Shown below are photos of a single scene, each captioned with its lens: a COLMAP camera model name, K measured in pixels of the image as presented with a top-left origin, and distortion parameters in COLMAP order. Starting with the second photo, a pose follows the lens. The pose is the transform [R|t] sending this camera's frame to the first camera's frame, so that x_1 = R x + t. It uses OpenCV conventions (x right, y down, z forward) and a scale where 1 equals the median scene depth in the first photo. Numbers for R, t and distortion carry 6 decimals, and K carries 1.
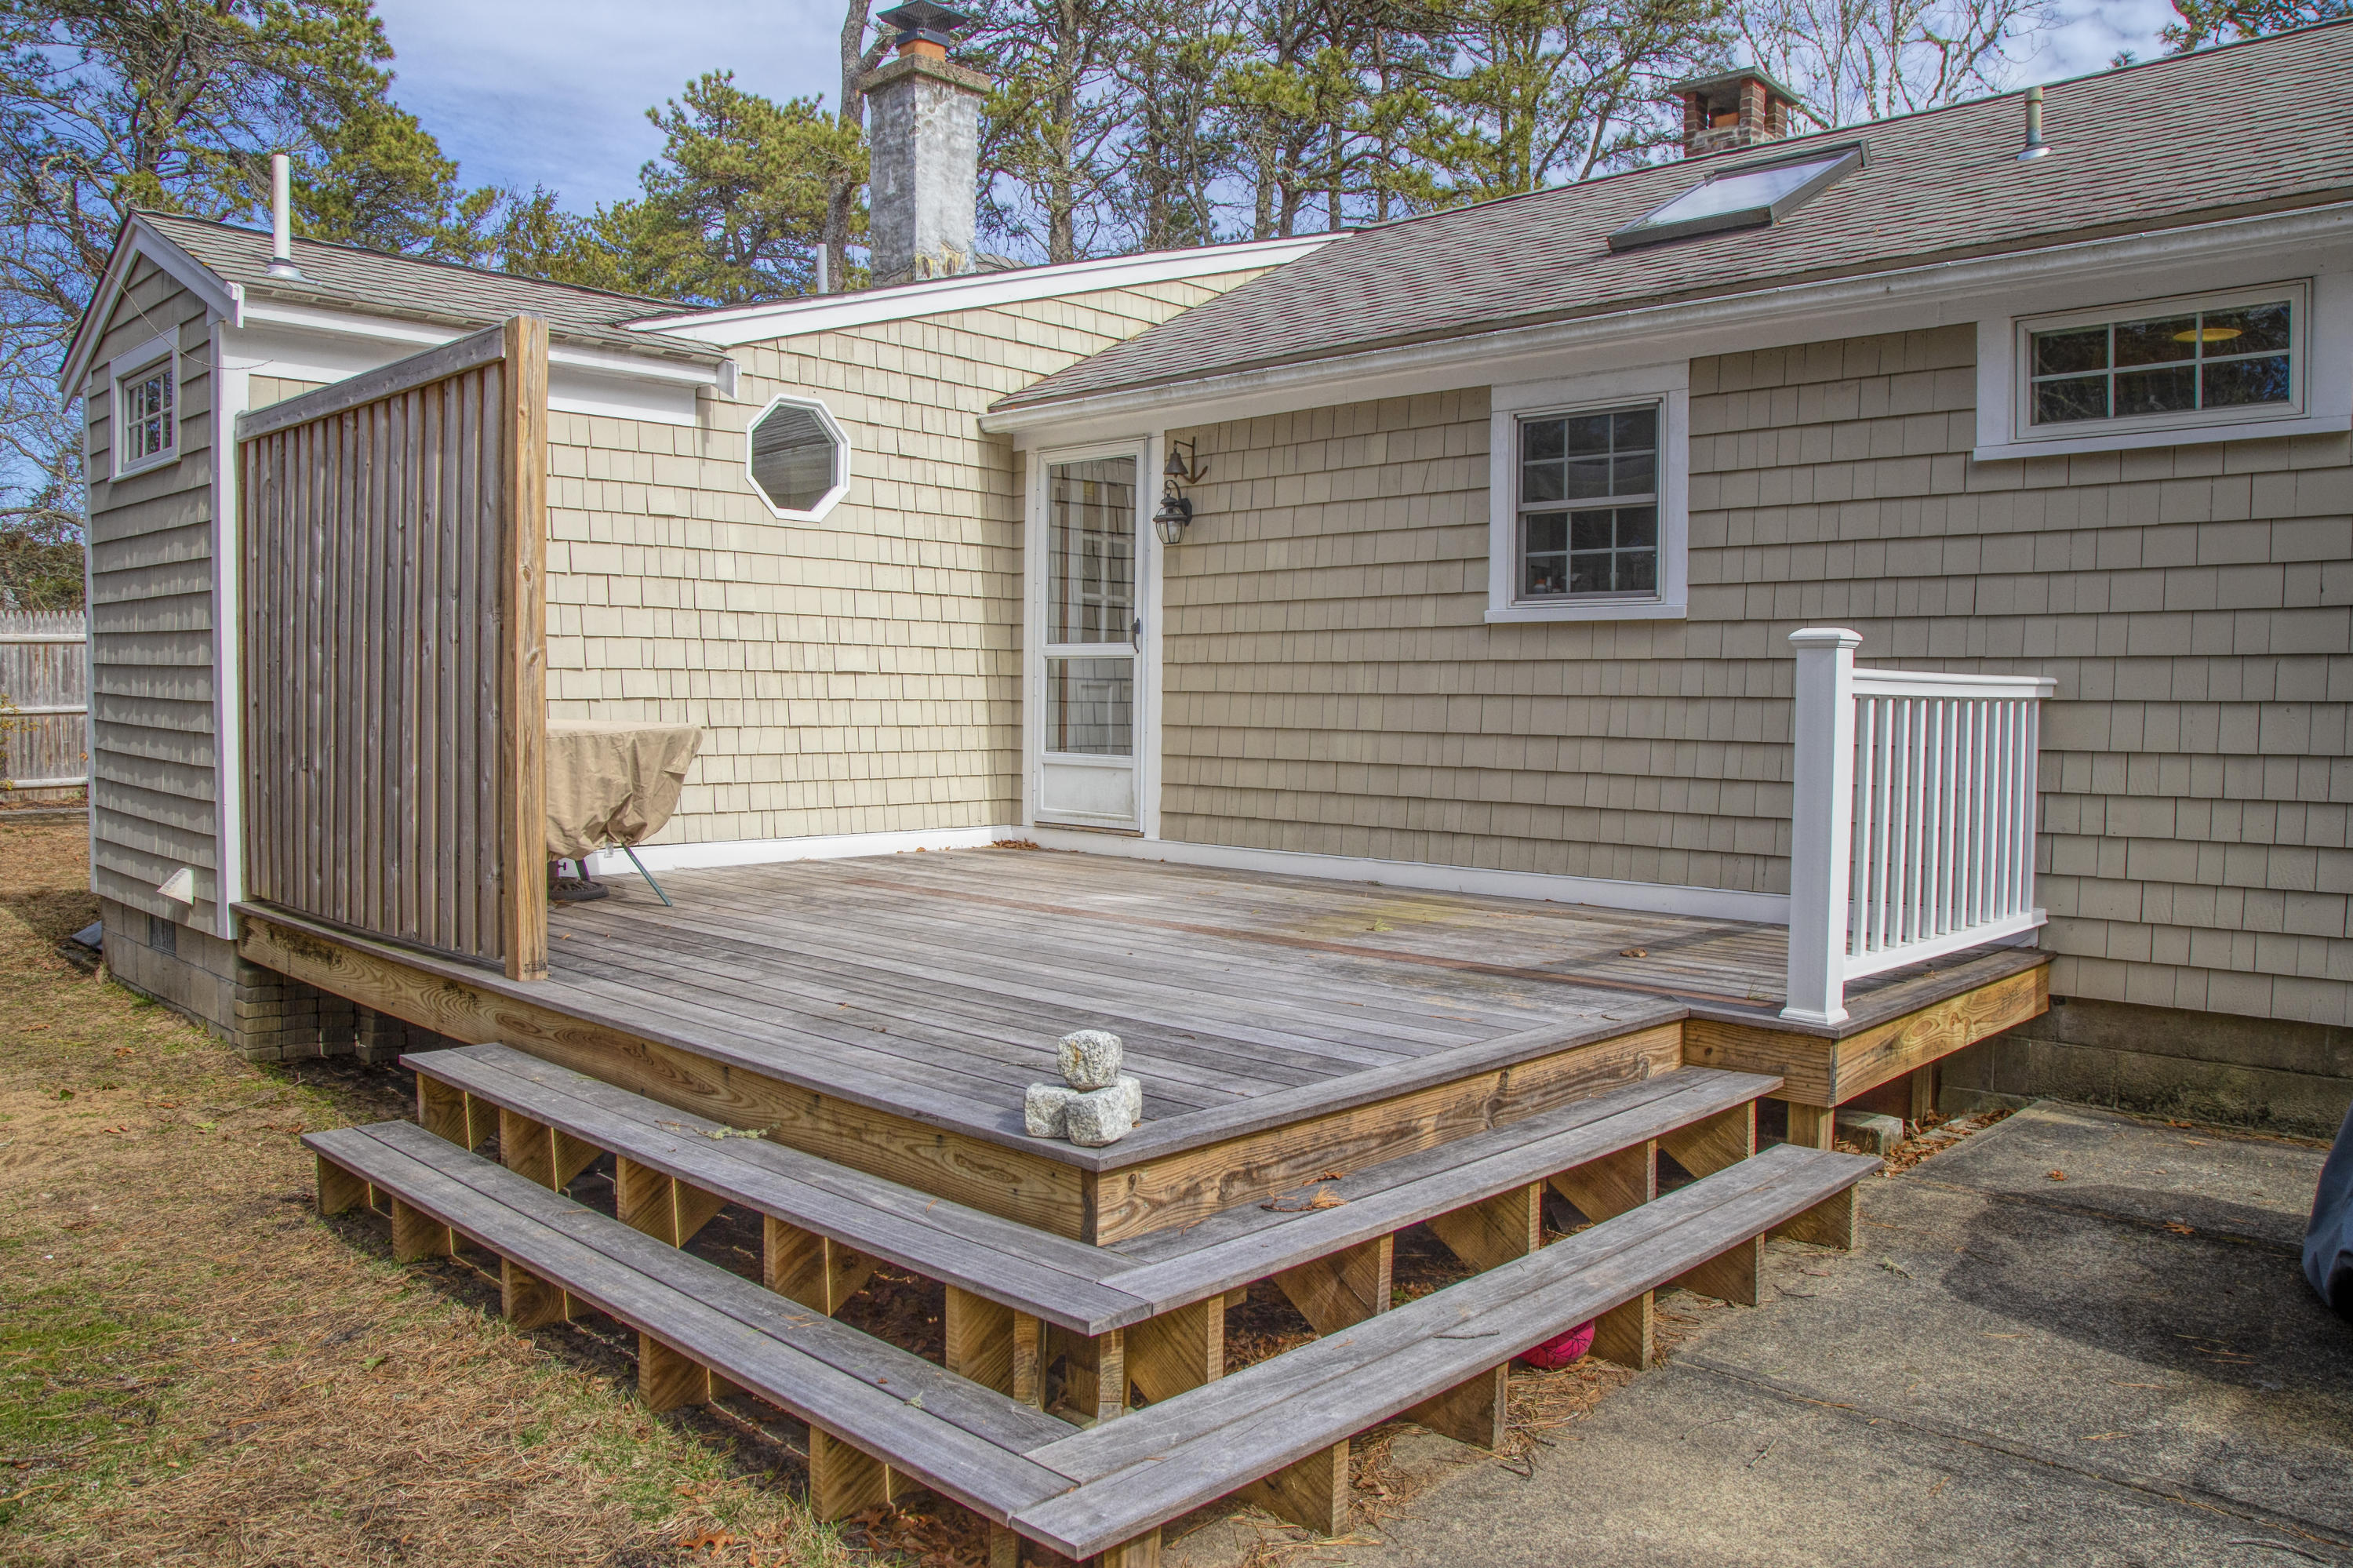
lens RADIAL K [[1726.2, 0, 1173.7], [0, 1726.2, 760.7], [0, 0, 1]] dist [-0.088719, 0.000529]
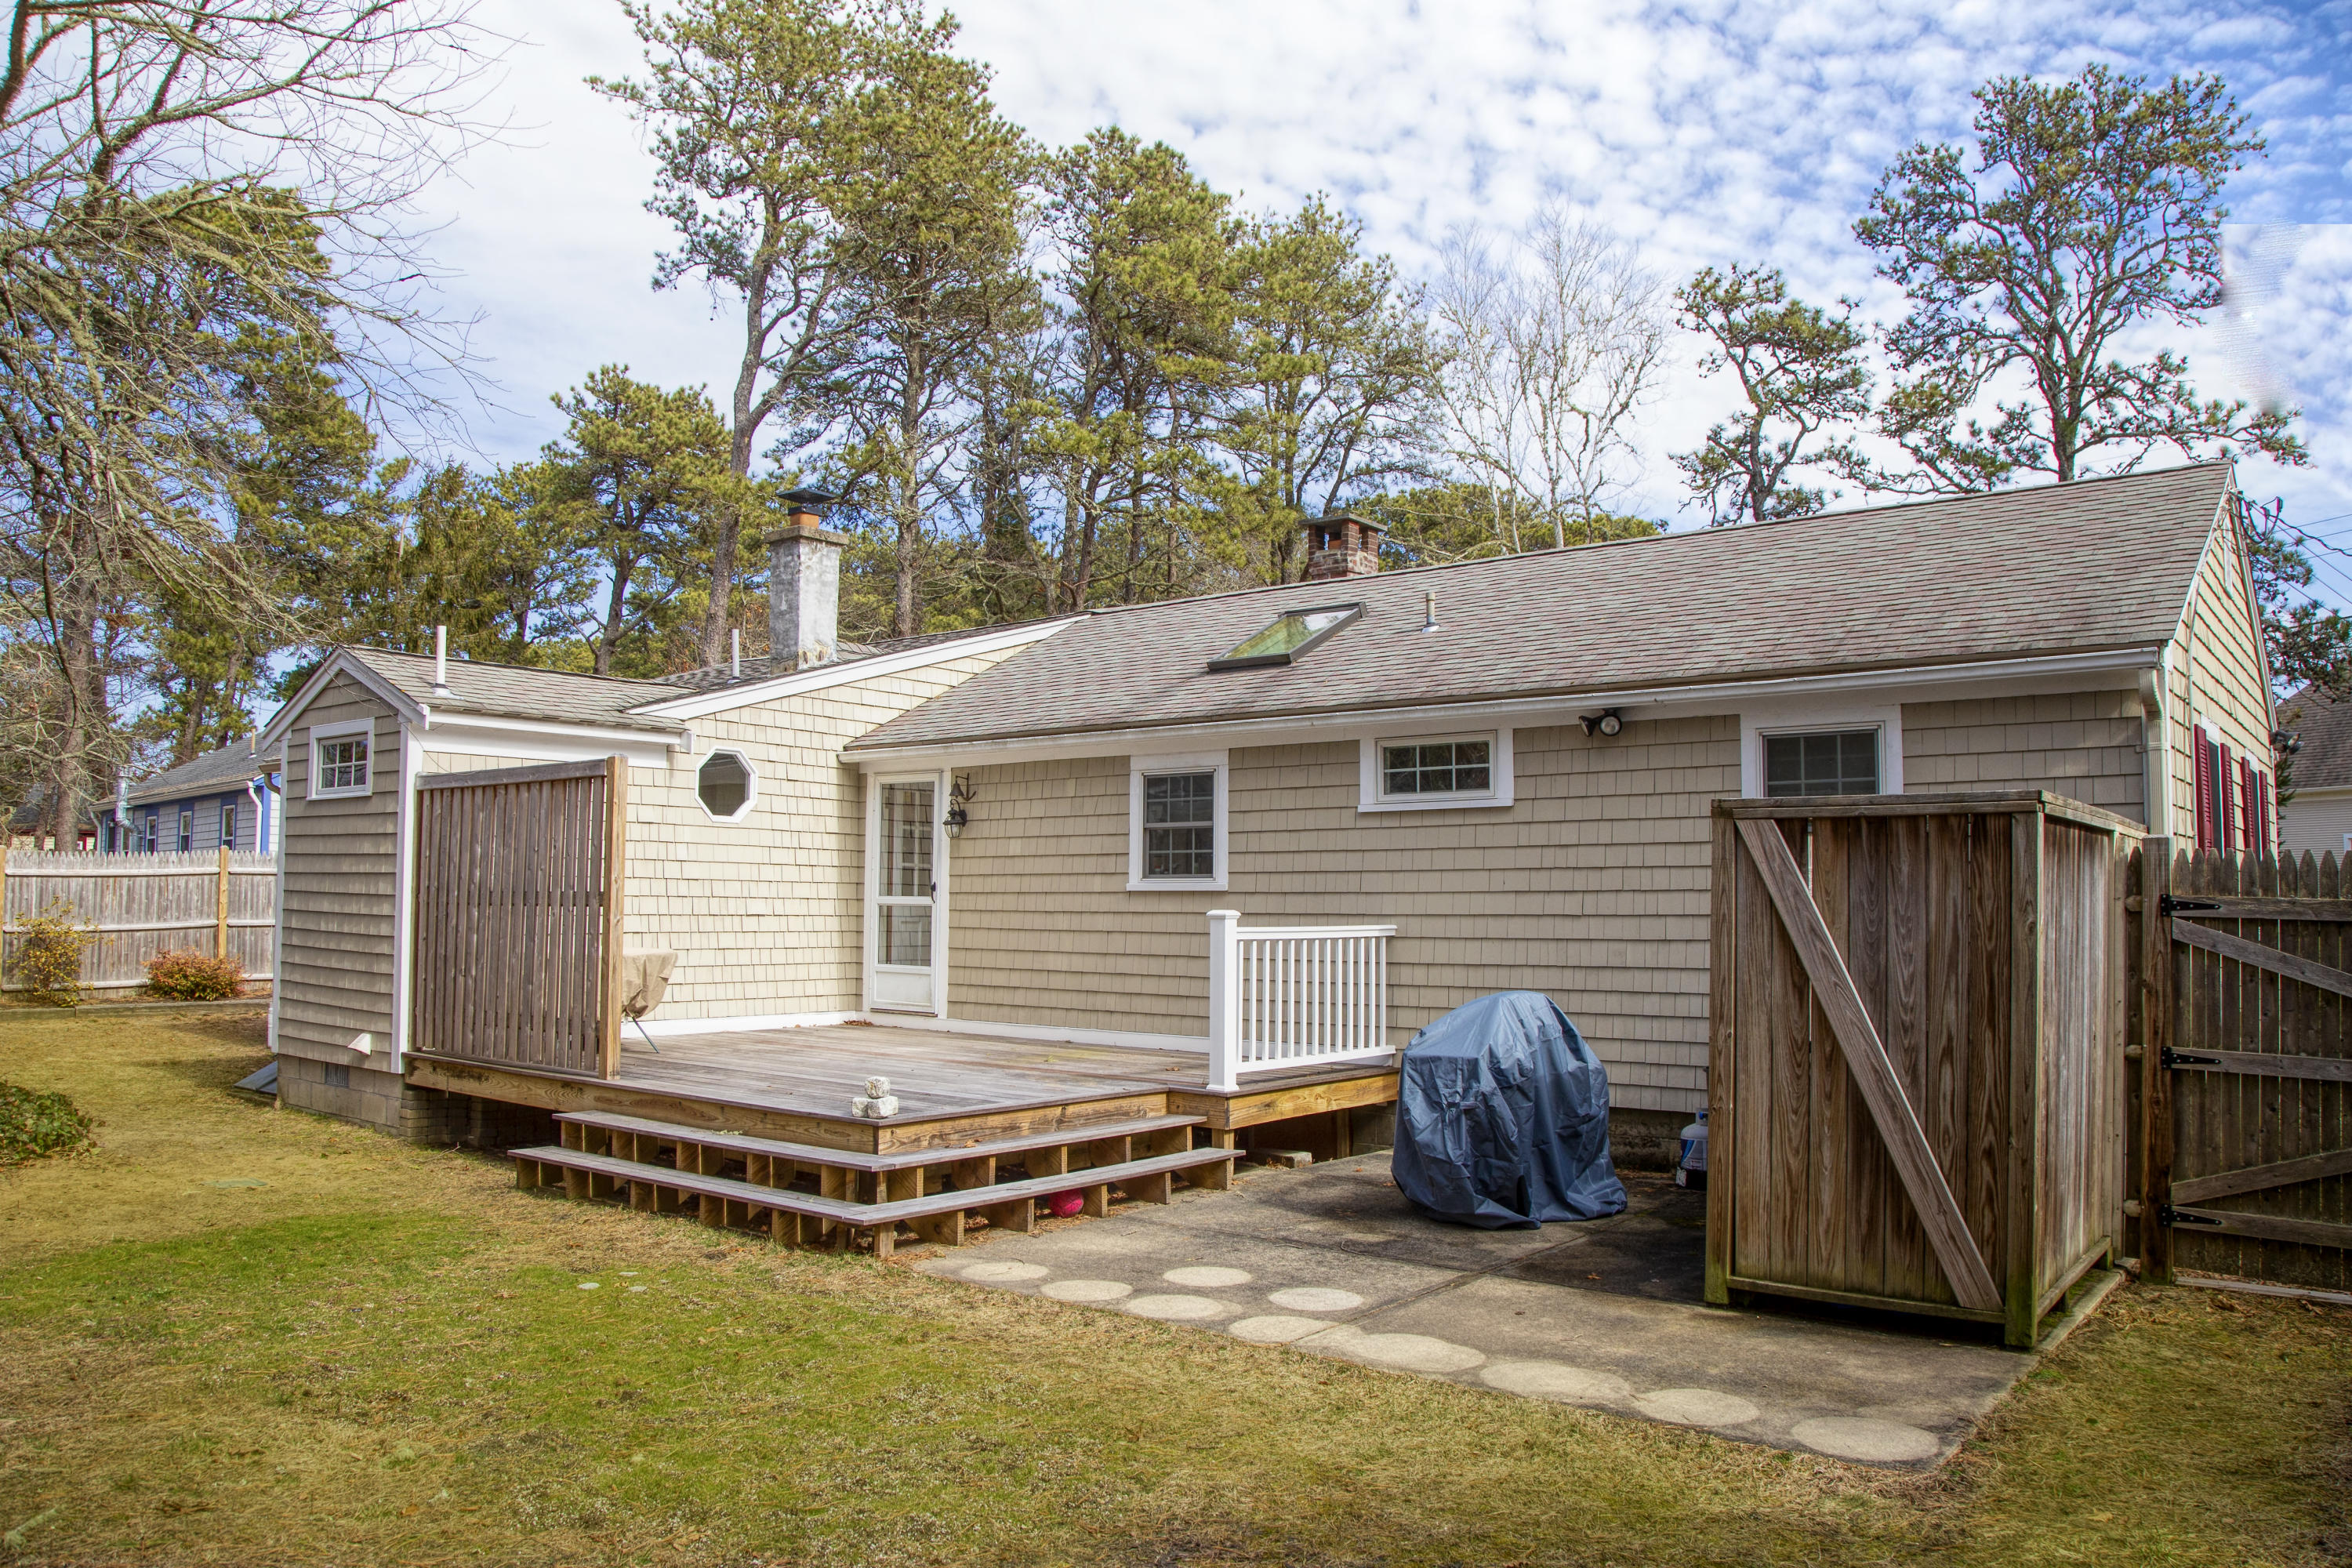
lens RADIAL K [[1695.3, 0, 1185.4], [0, 1695.3, 798.3], [0, 0, 1]] dist [-0.119411, 0.072328]
pose [[0.995792, 0.003226, 0.091588, 0.070744], [0.005720, 0.995244, -0.097250, -0.004680], [-0.091466, 0.097365, 0.991037, -0.629336]]
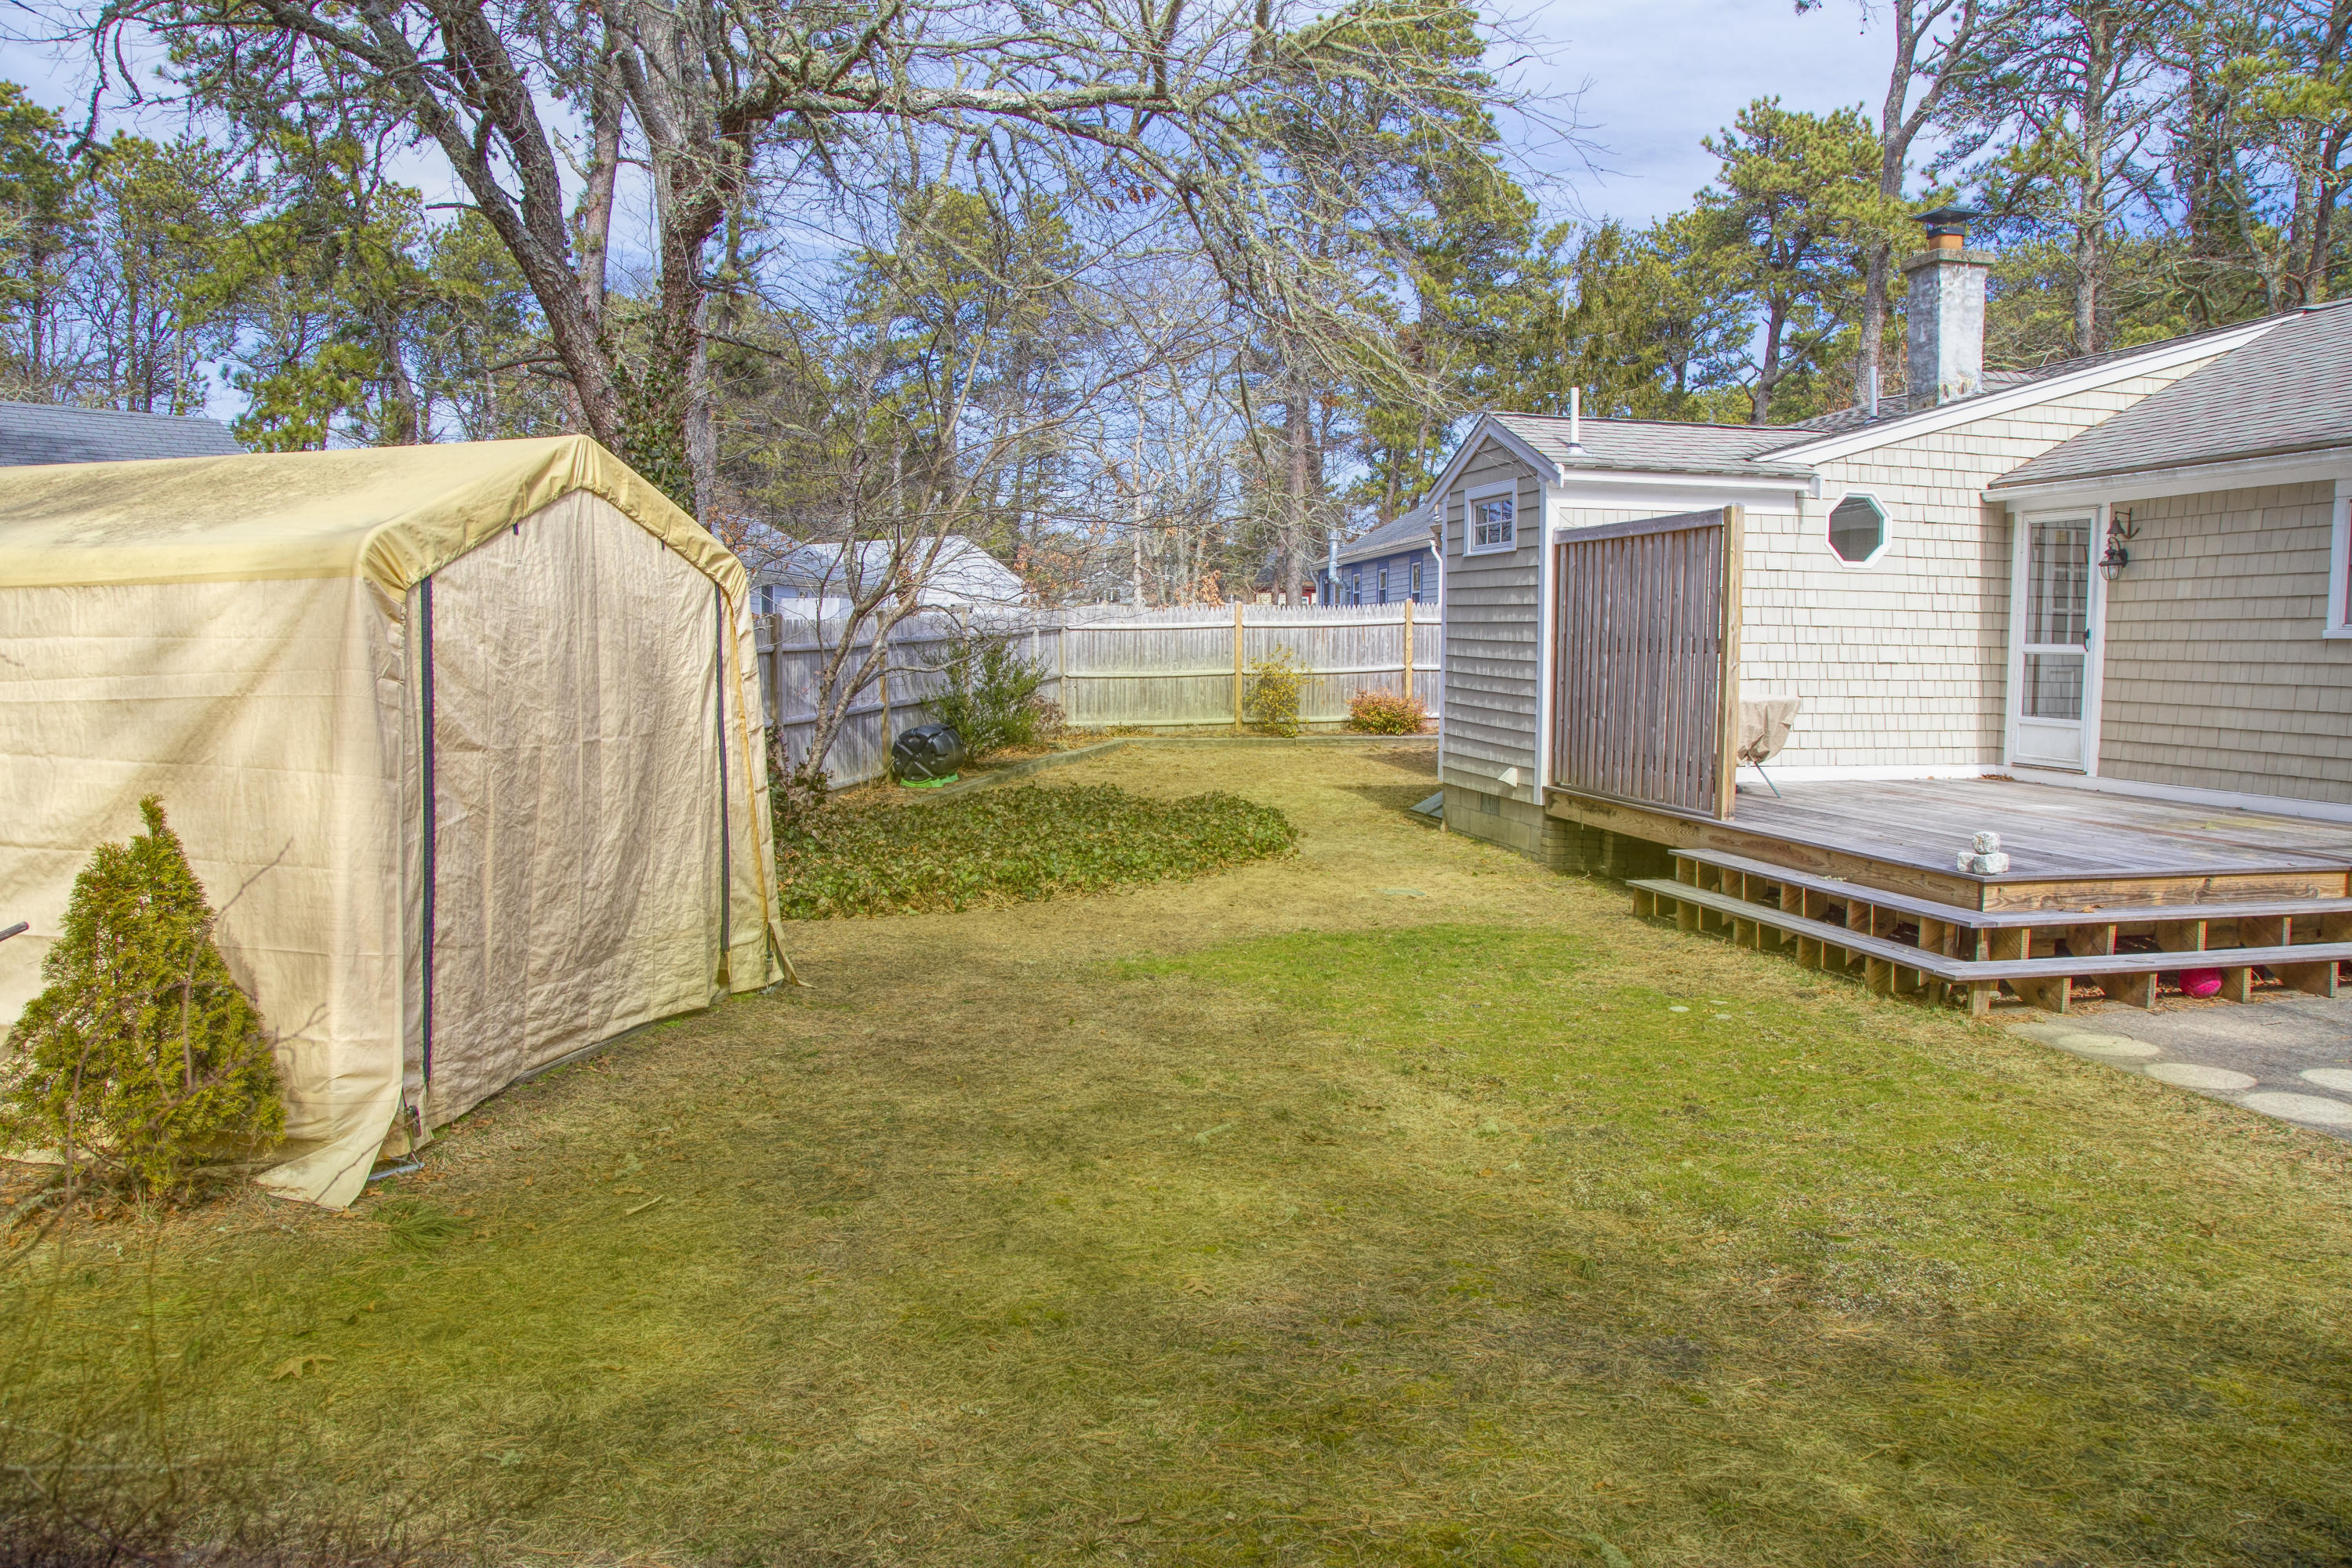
lens RADIAL K [[1687.4, 0, 1179.9], [0, 1687.4, 791.4], [0, 0, 1]] dist [-0.122051, 0.081576]
pose [[0.834312, 0.045506, -0.549411, 0.111907], [-0.018537, 0.998339, 0.054540, -0.004253], [0.550980, -0.035319, 0.833771, -0.644223]]
